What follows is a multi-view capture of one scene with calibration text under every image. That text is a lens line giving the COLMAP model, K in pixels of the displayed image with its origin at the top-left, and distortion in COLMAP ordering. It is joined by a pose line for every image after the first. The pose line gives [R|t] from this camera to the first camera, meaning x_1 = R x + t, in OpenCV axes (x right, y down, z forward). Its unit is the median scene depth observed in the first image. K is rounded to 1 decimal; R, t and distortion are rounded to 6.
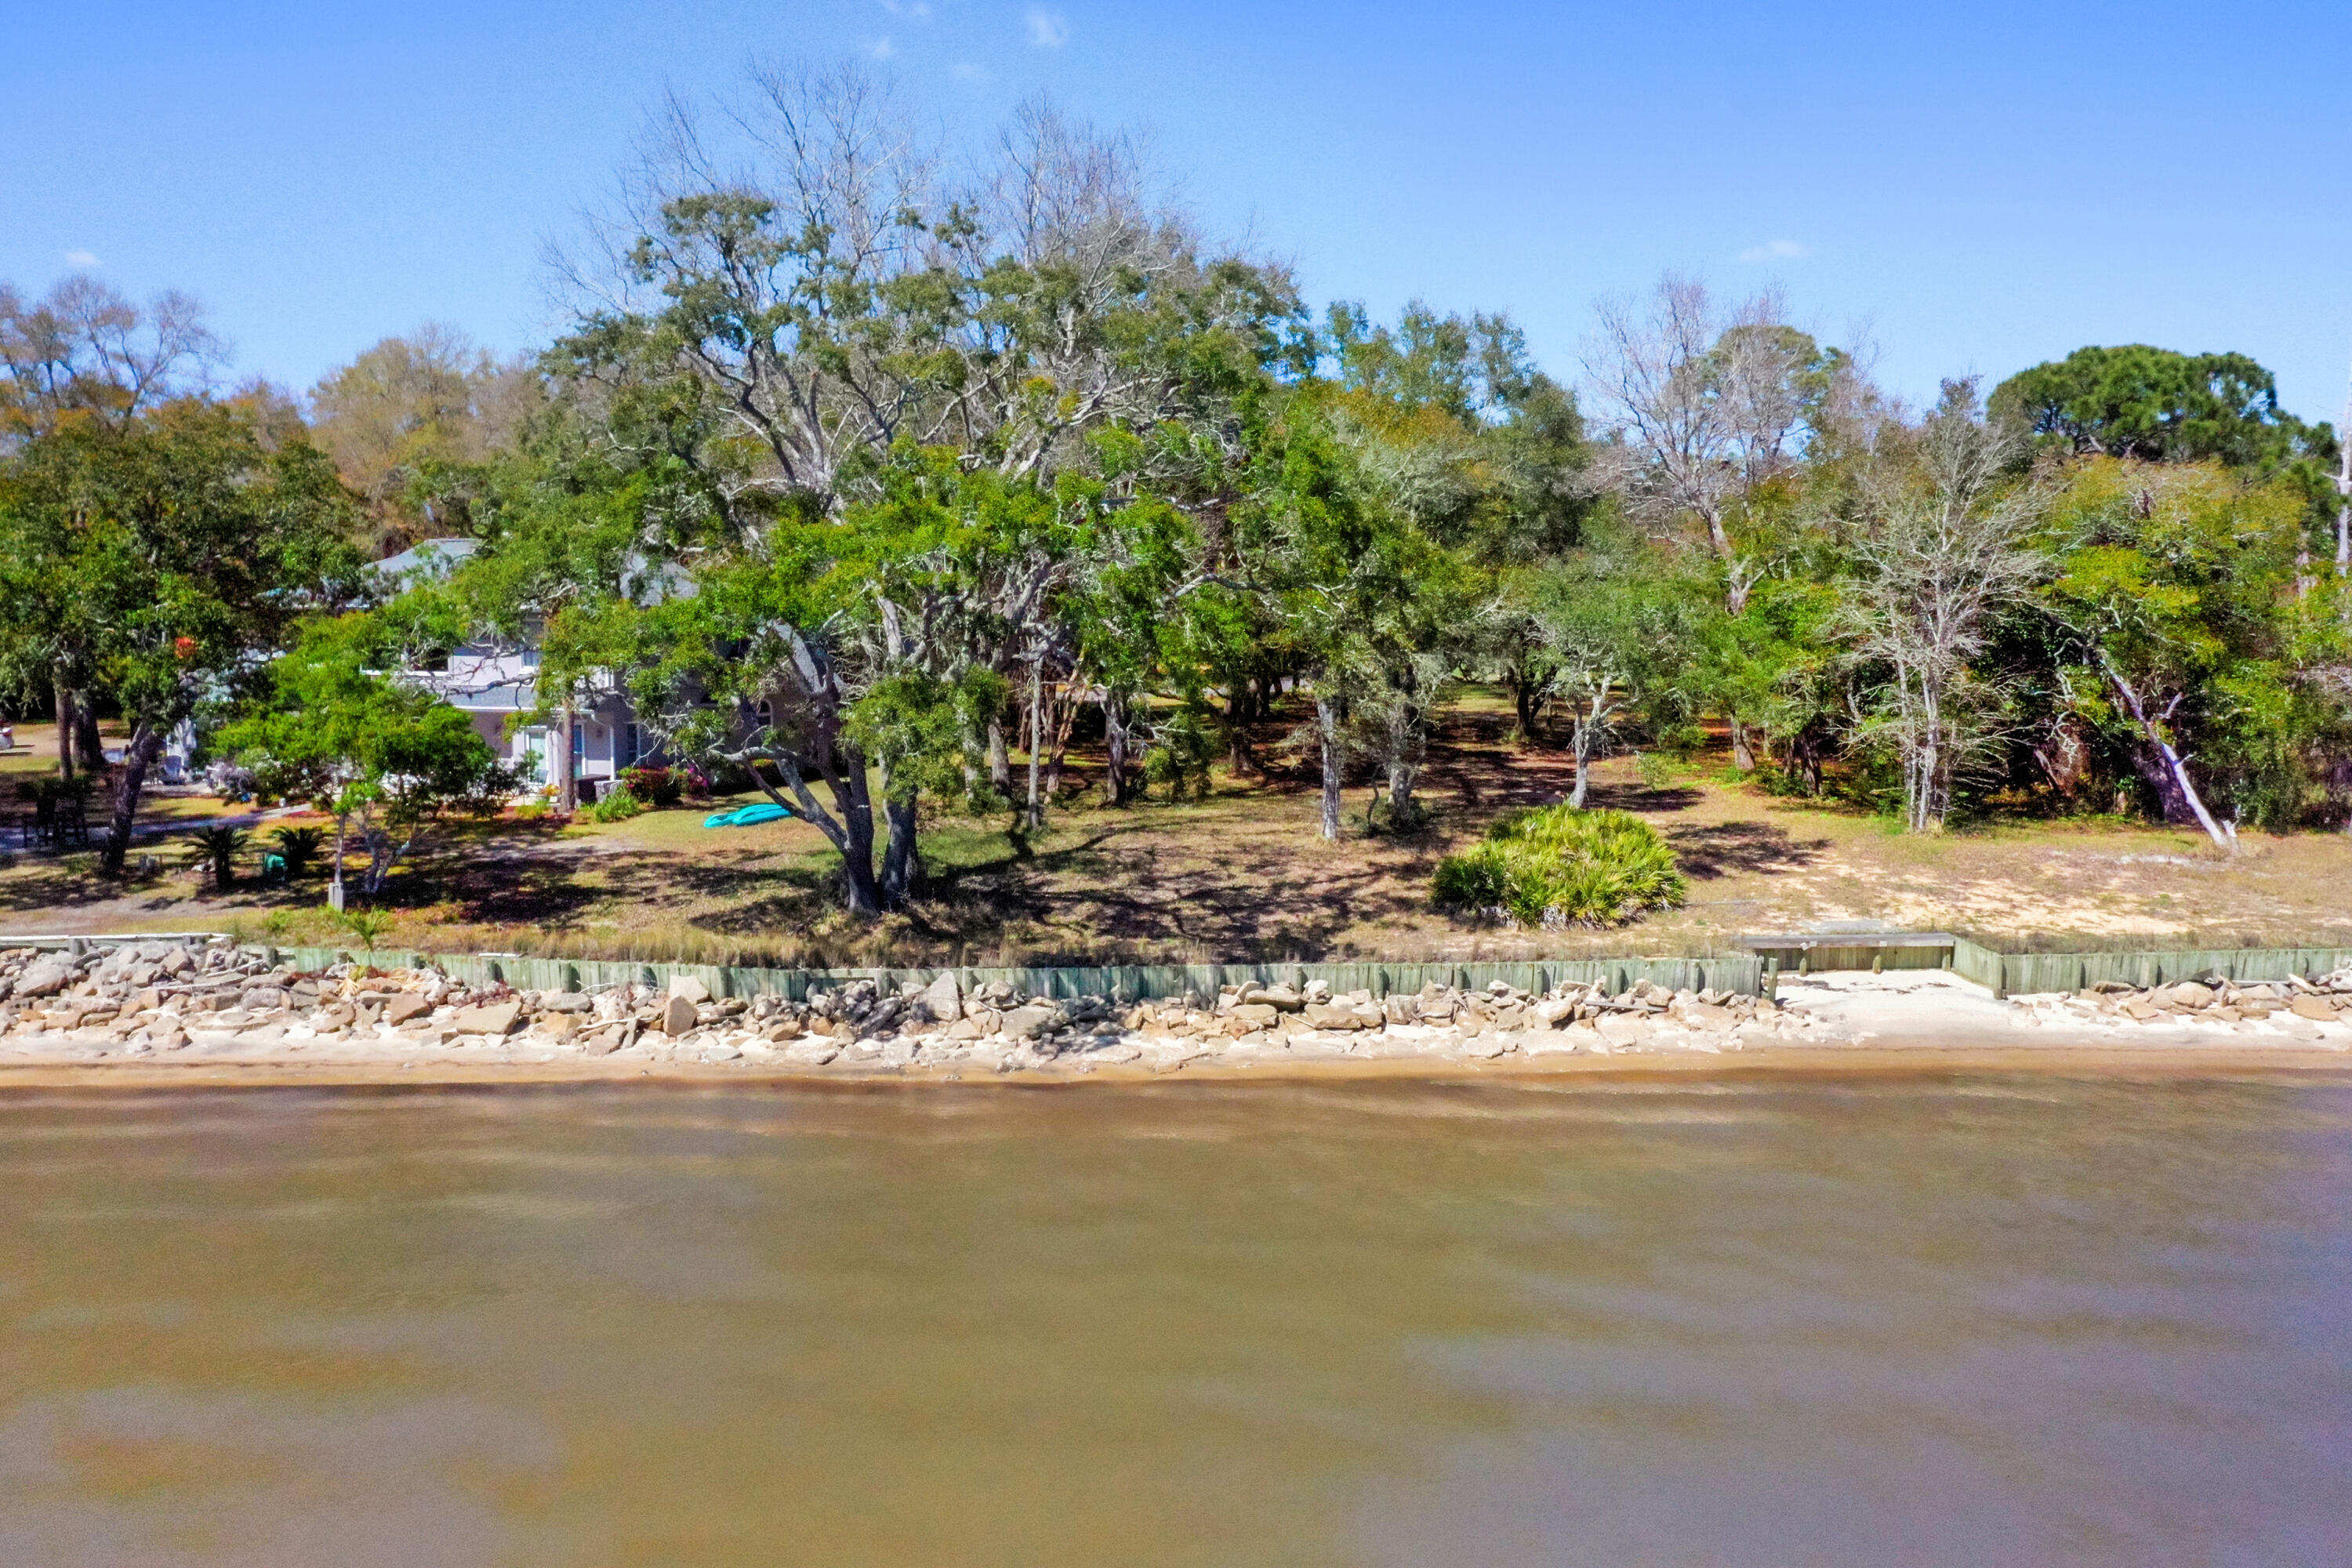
lens RADIAL K [[1866.6, 0, 1176.0], [0, 1866.6, 784.0], [0, 0, 1]] dist [0.005478, 0.006299]
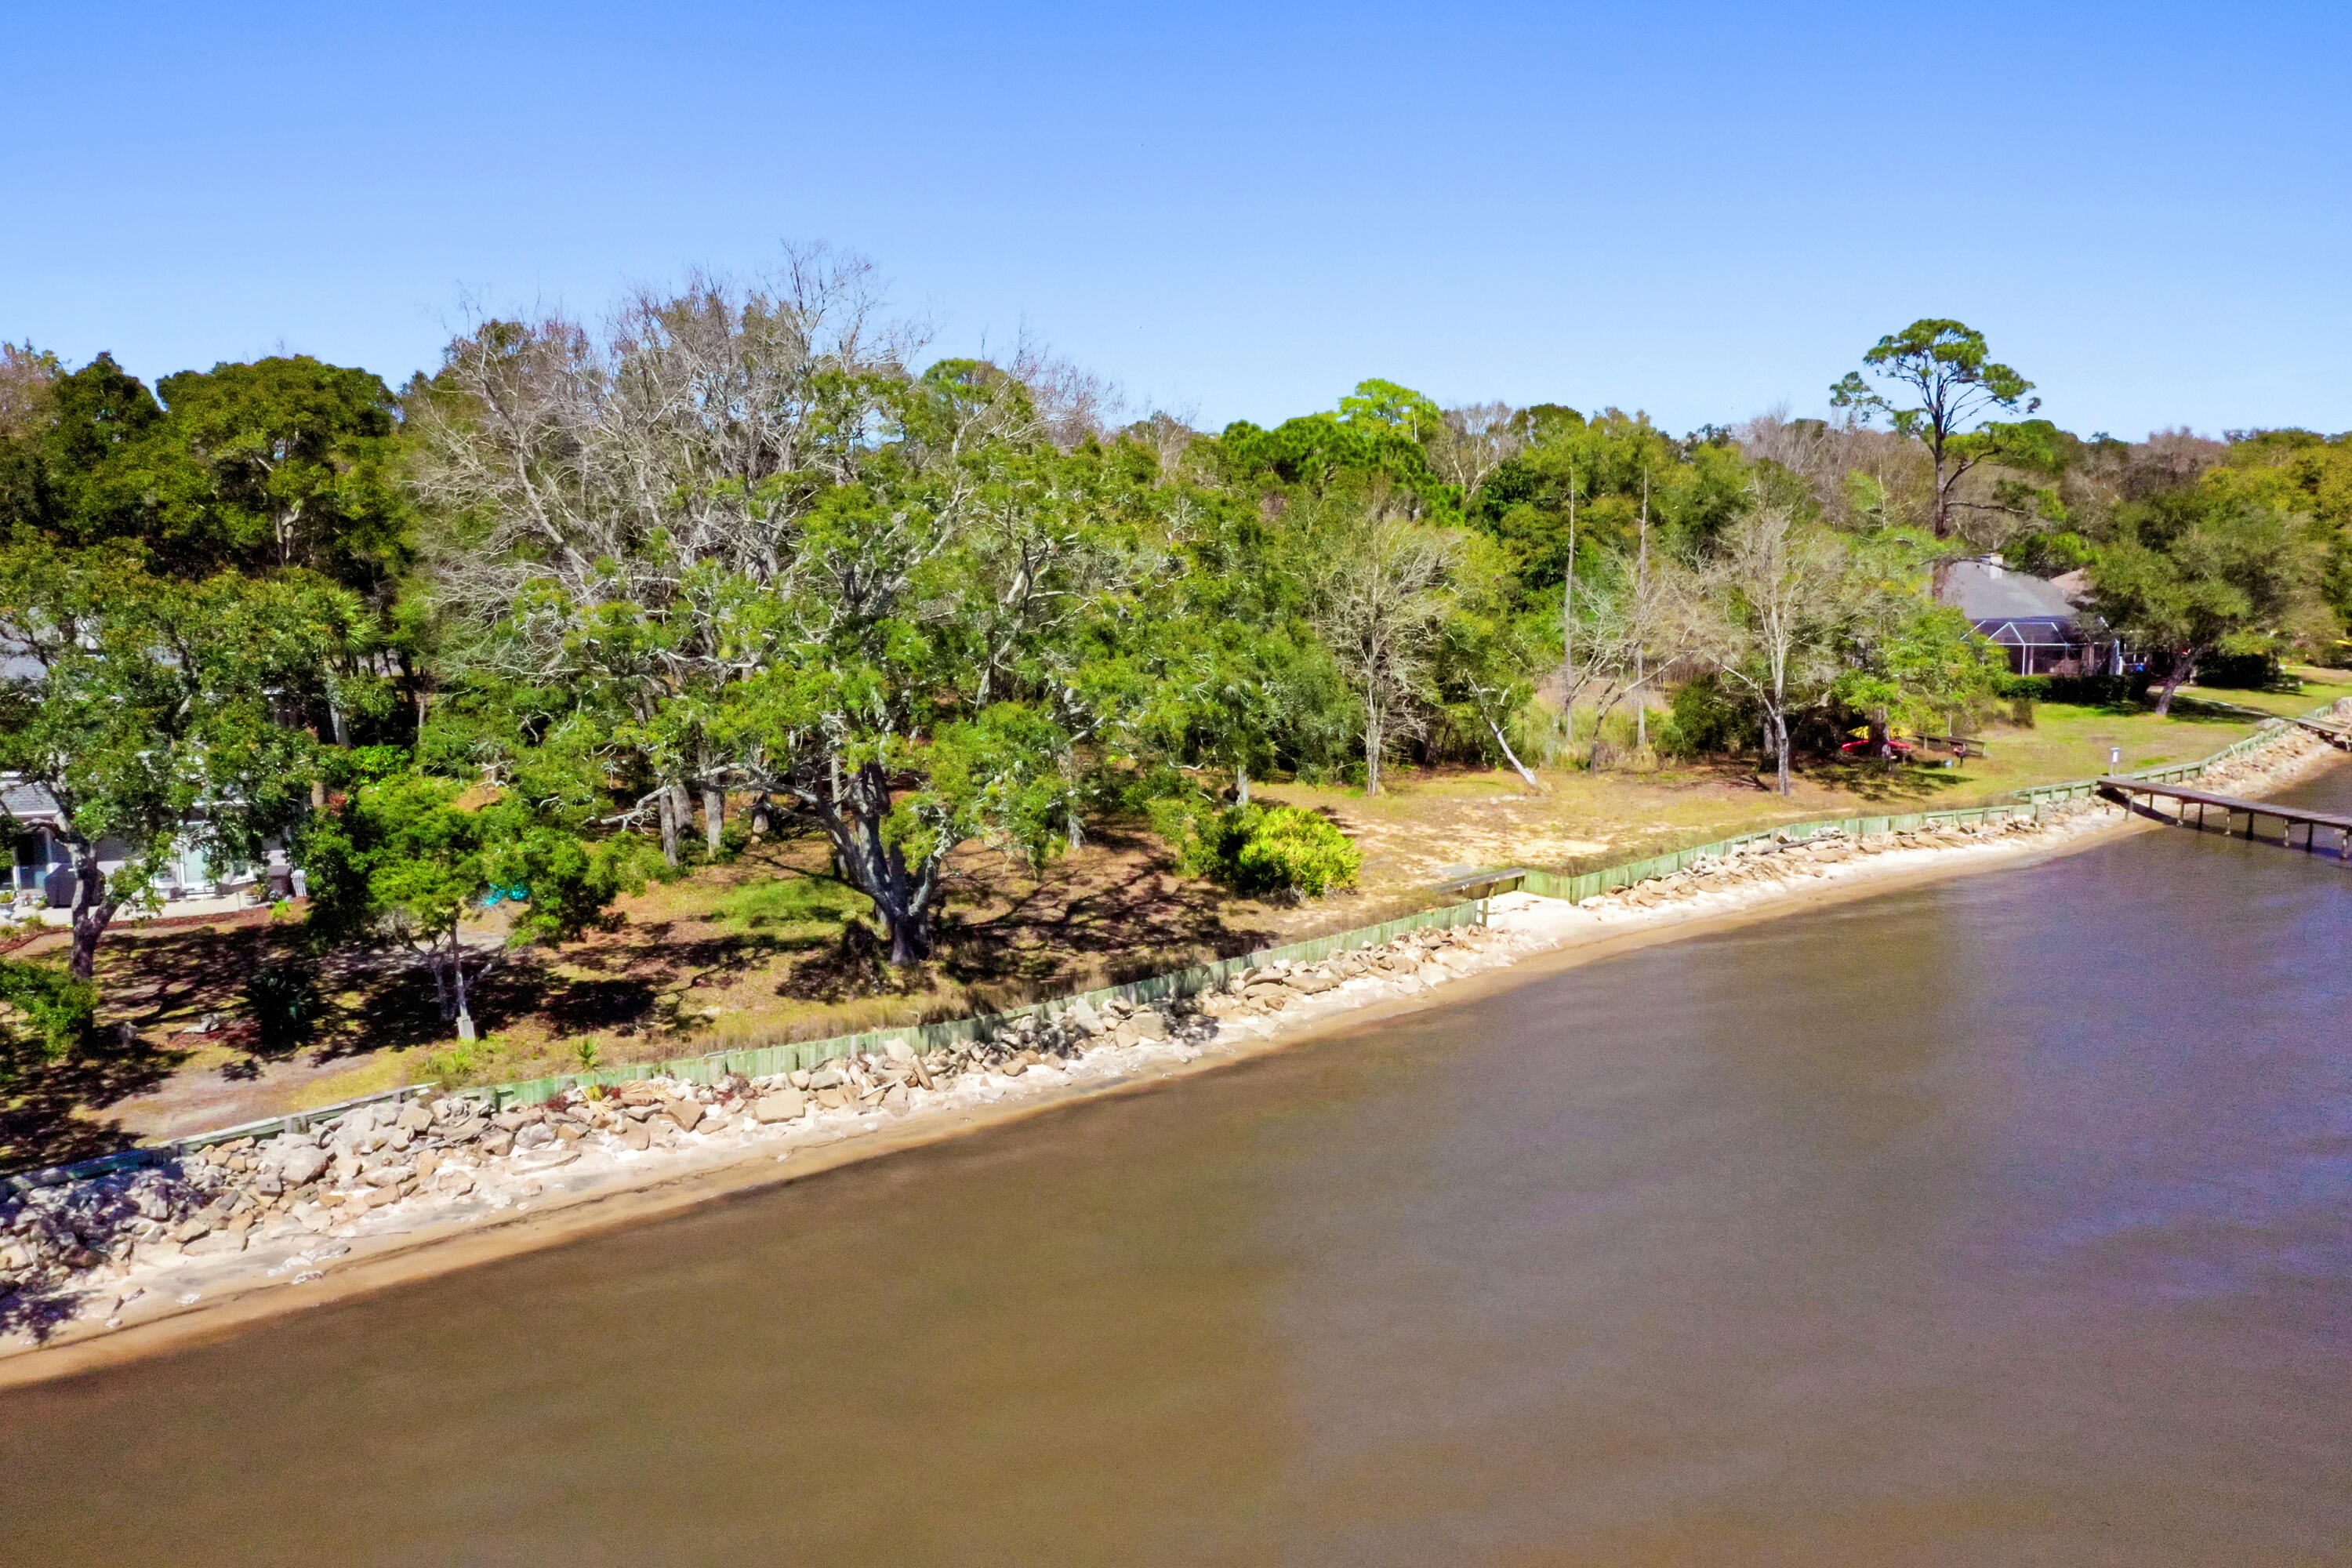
lens RADIAL K [[1866.6, 0, 1176.0], [0, 1866.6, 784.0], [0, 0, 1]] dist [0.005478, 0.006299]
pose [[0.796190, -0.099950, 0.596735, -0.811641], [0.072480, 0.994915, 0.069938, -0.130150], [-0.600690, -0.012432, 0.799385, -0.071144]]
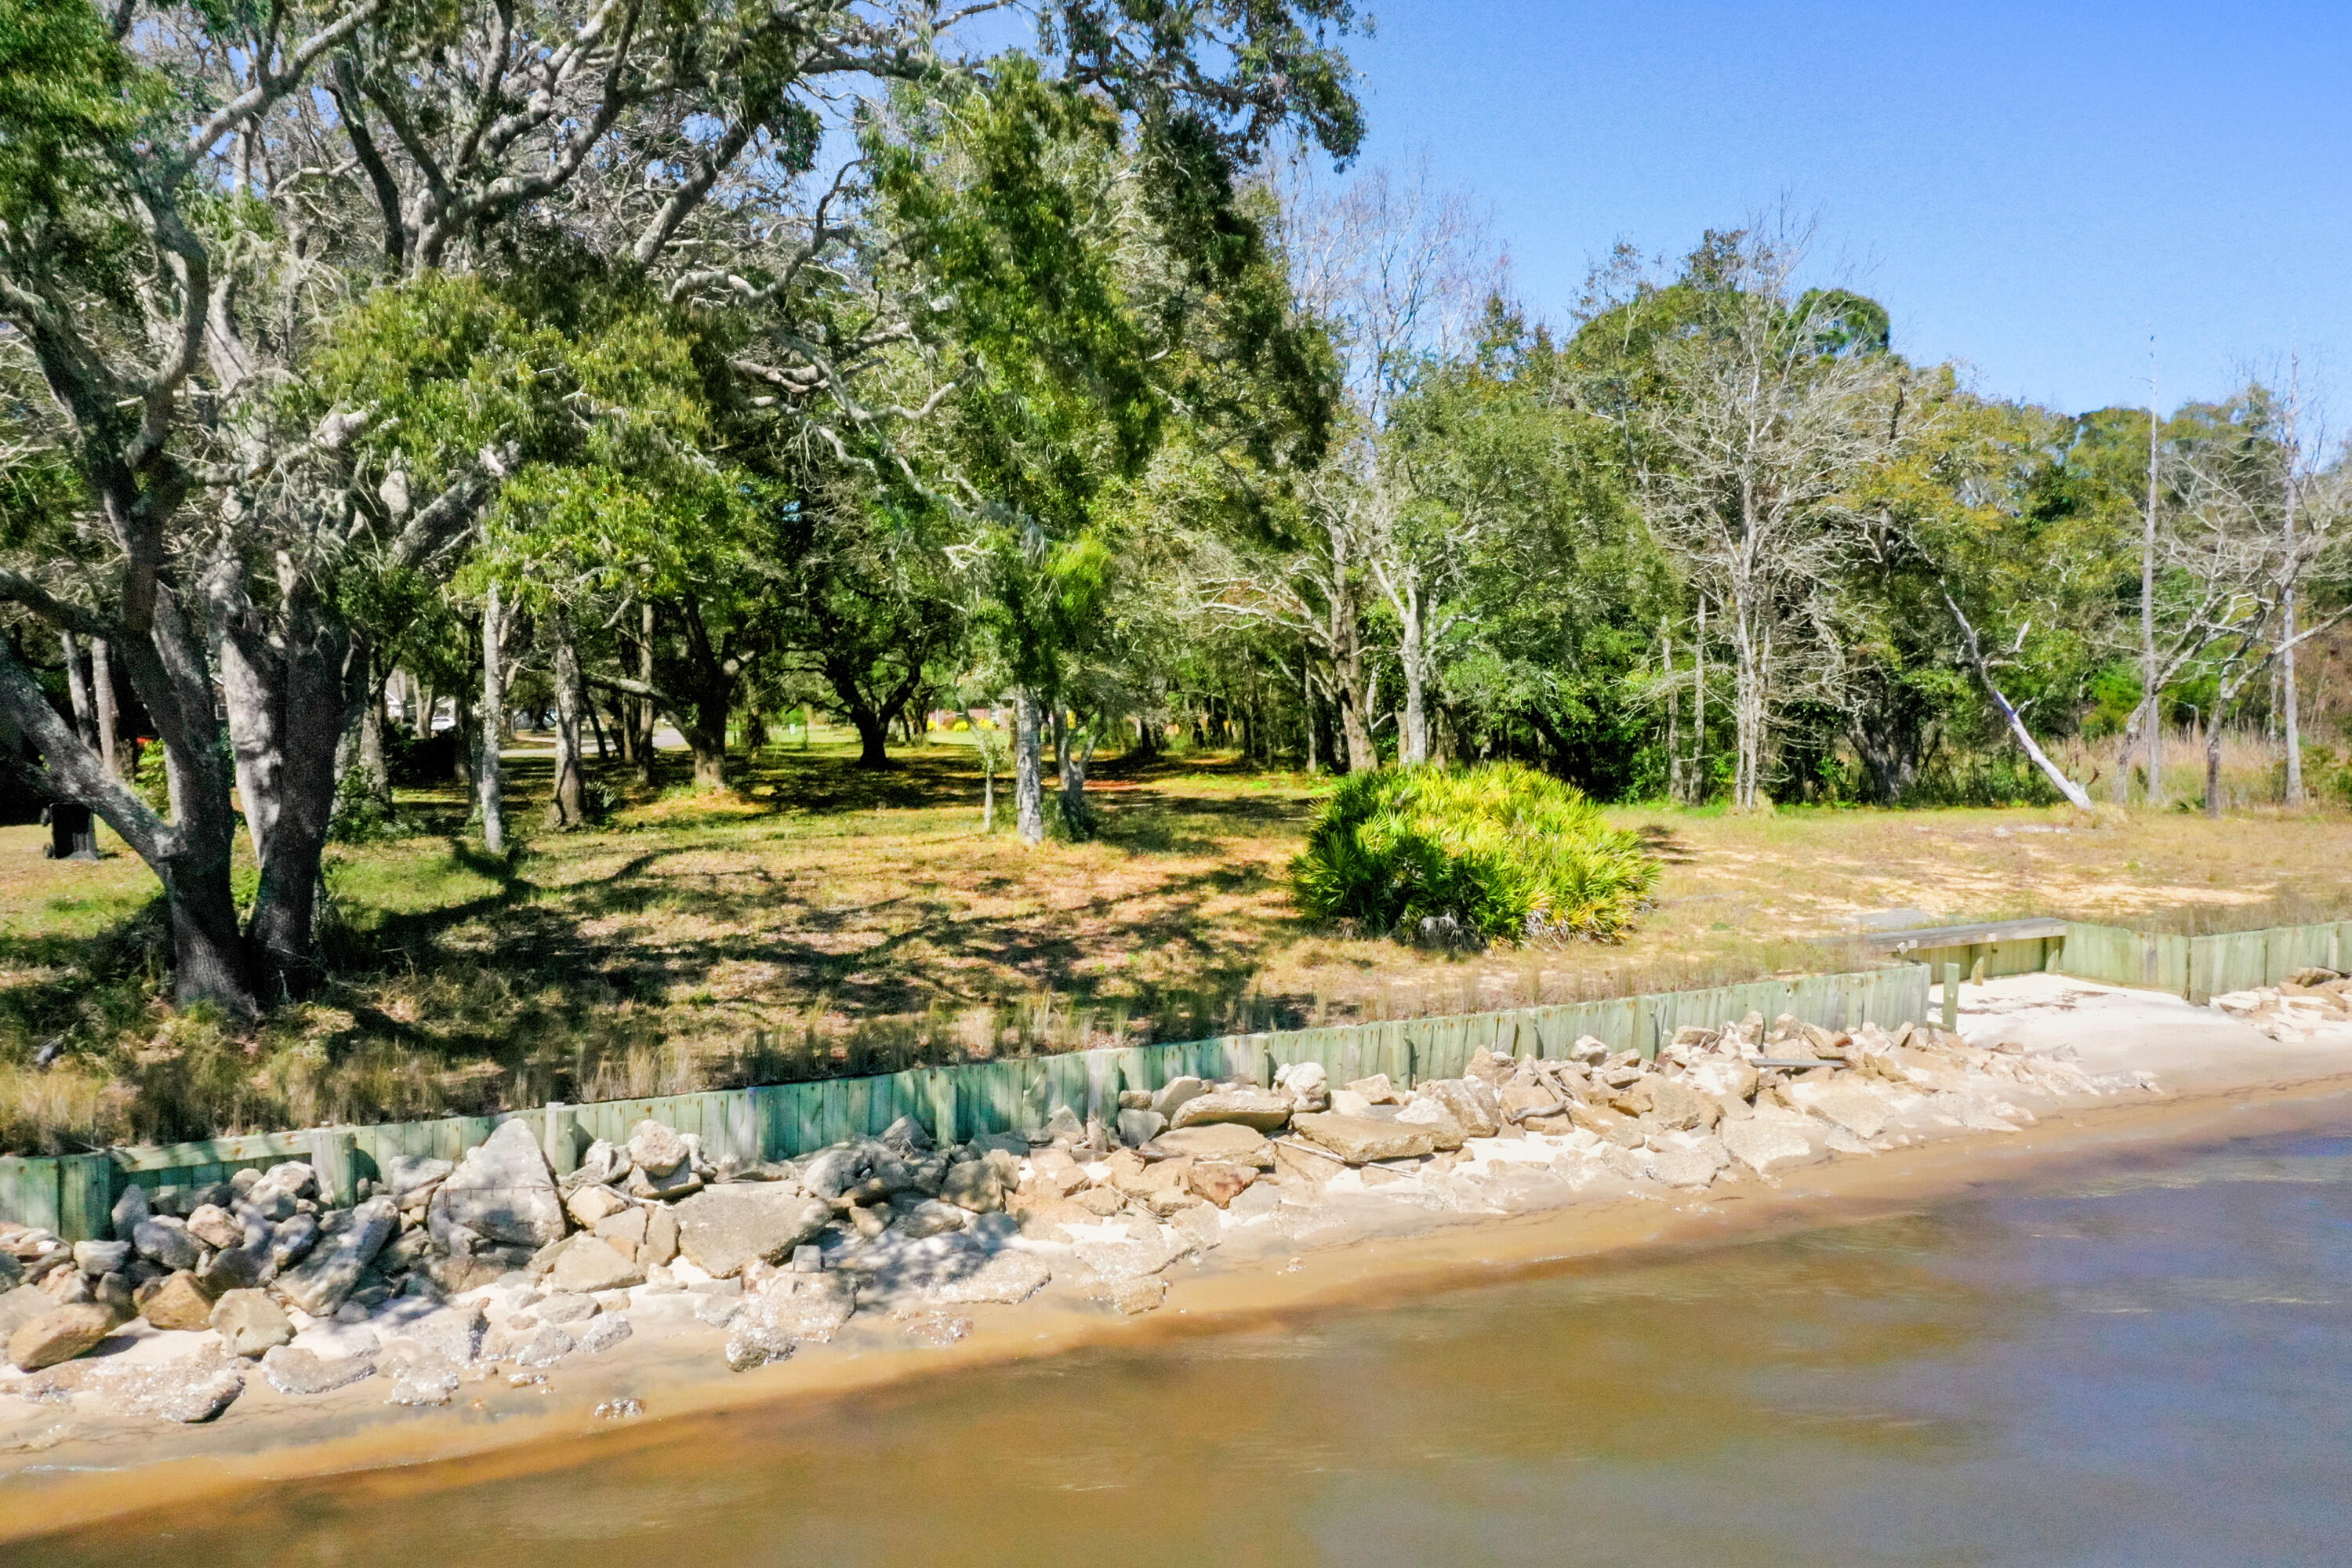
lens RADIAL K [[1866.6, 0, 1176.0], [0, 1866.6, 784.0], [0, 0, 1]] dist [0.005478, 0.006299]
pose [[0.927332, -0.032073, 0.372864, -0.135524], [0.054211, 0.997325, -0.049037, 0.053993], [-0.370293, 0.065687, 0.926589, 0.552630]]
